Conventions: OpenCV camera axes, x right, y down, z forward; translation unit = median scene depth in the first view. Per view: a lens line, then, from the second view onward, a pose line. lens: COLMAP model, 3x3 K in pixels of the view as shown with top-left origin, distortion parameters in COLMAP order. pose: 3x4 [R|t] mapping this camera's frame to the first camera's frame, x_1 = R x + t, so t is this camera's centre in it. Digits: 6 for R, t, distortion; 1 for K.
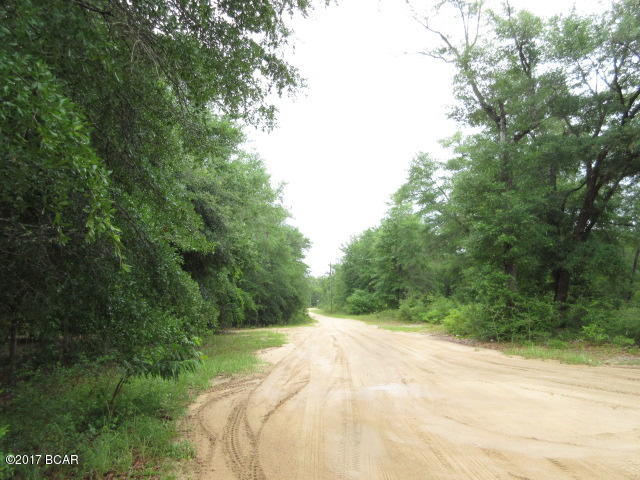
lens RADIAL K [[467.7, 0, 319.4], [0, 467.7, 239.2], [0, 0, 1]] dist [-0.000419, -0.003555]
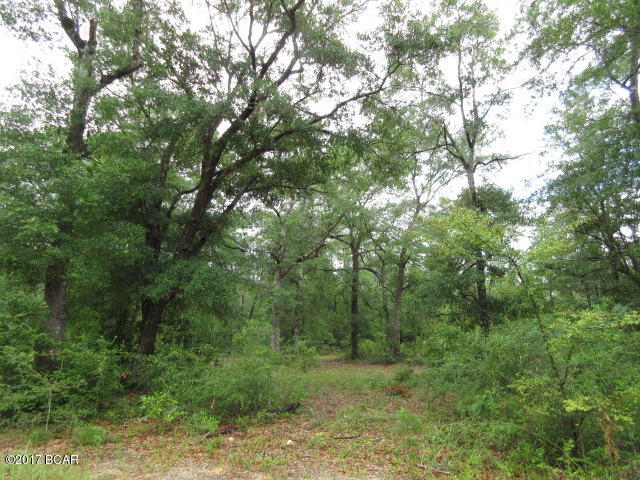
lens RADIAL K [[467.7, 0, 320.4], [0, 467.7, 239.6], [0, 0, 1]] dist [-0.000419, -0.003555]
pose [[0.744938, 0.153599, 0.649210, 0.303678], [-0.093521, 0.987568, -0.126343, 0.049627], [-0.660546, 0.033403, 0.750042, 0.407193]]
